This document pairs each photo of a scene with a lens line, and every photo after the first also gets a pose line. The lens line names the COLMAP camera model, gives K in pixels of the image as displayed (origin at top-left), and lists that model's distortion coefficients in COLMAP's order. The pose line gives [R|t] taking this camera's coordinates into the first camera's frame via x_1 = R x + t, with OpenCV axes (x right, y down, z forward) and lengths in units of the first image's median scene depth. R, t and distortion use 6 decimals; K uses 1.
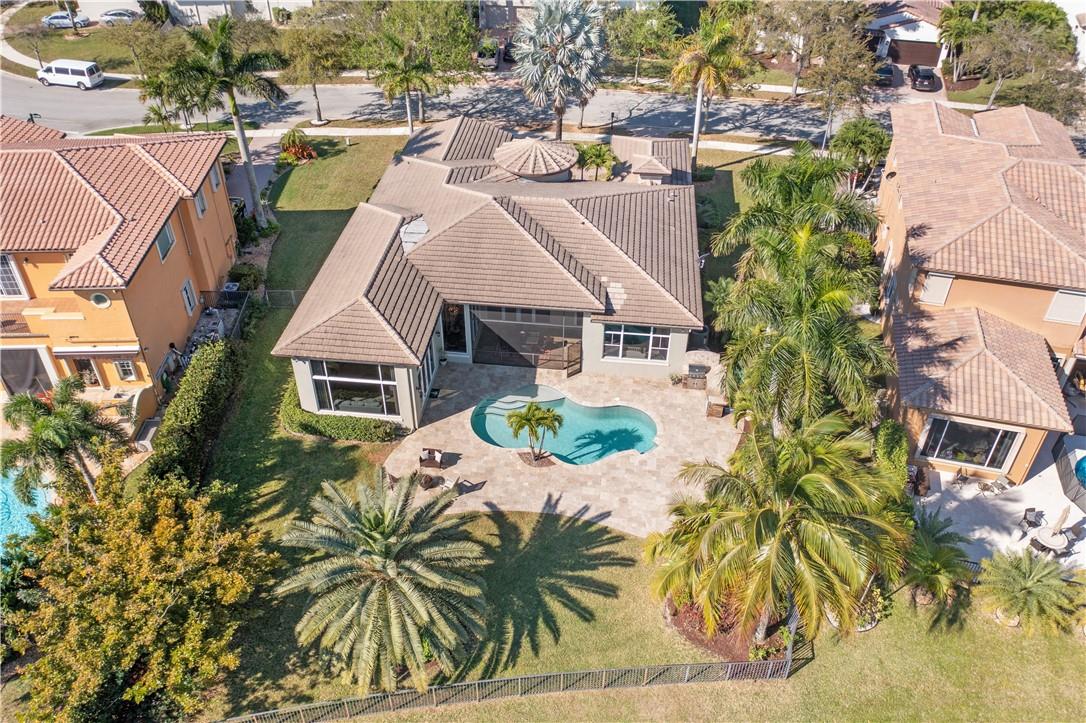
lens RADIAL K [[869.1, 0, 539.3], [0, 869.1, 351.4], [0, 0, 1]] dist [-0.003105, 0.002103]
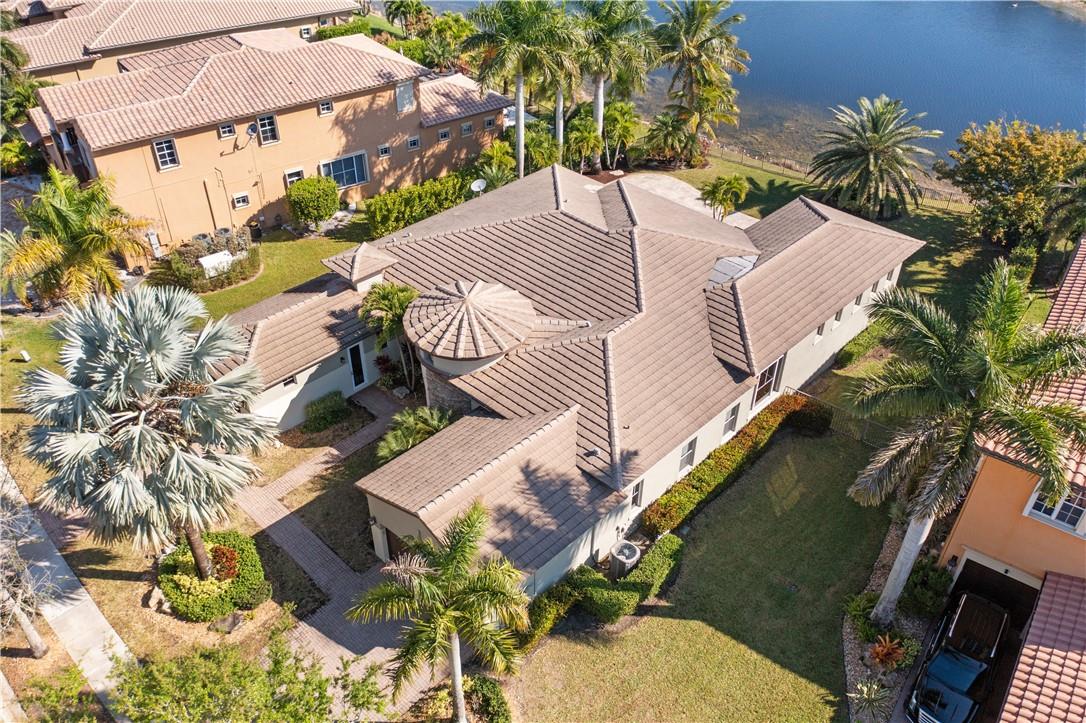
lens RADIAL K [[869.1, 0, 539.3], [0, 869.1, 351.4], [0, 0, 1]] dist [-0.003105, 0.002103]
pose [[-0.783215, -0.379317, 0.492639, -0.486600], [0.366427, 0.358513, 0.858603, -0.984054], [-0.502300, 0.852987, -0.141801, 1.428193]]
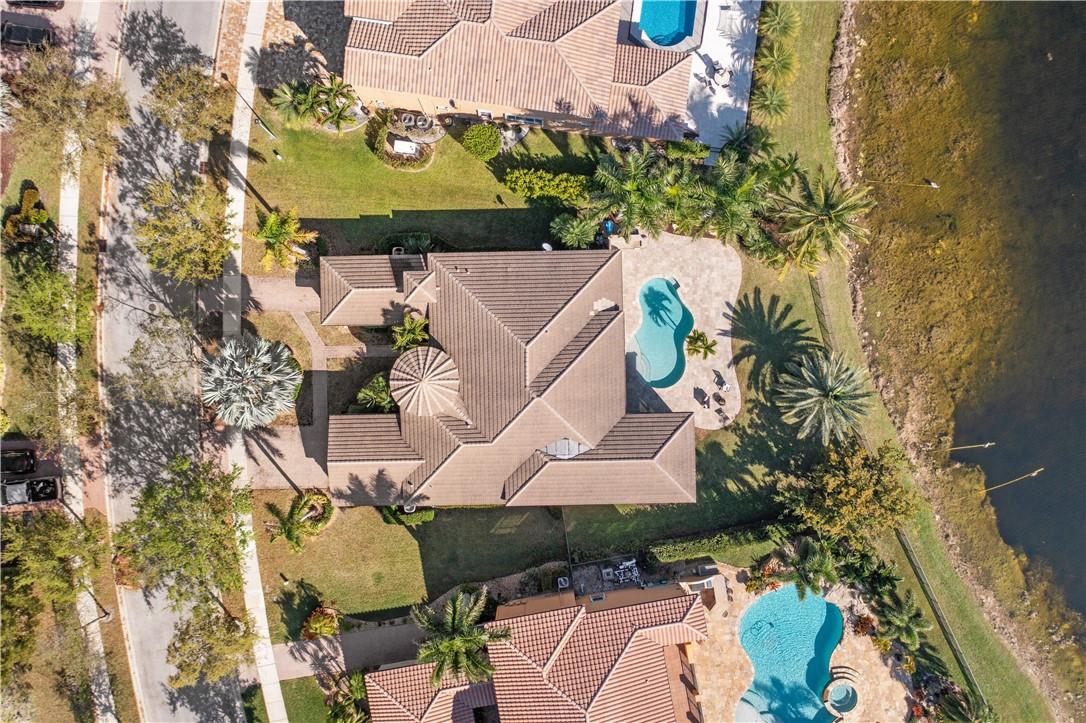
lens RADIAL K [[869.1, 0, 539.3], [0, 869.1, 351.4], [0, 0, 1]] dist [-0.003105, 0.002103]
pose [[-0.129499, -0.991559, 0.006371, 0.011987], [0.595707, -0.072661, 0.799908, -1.443658], [-0.792693, 0.107383, 0.600089, 0.181885]]
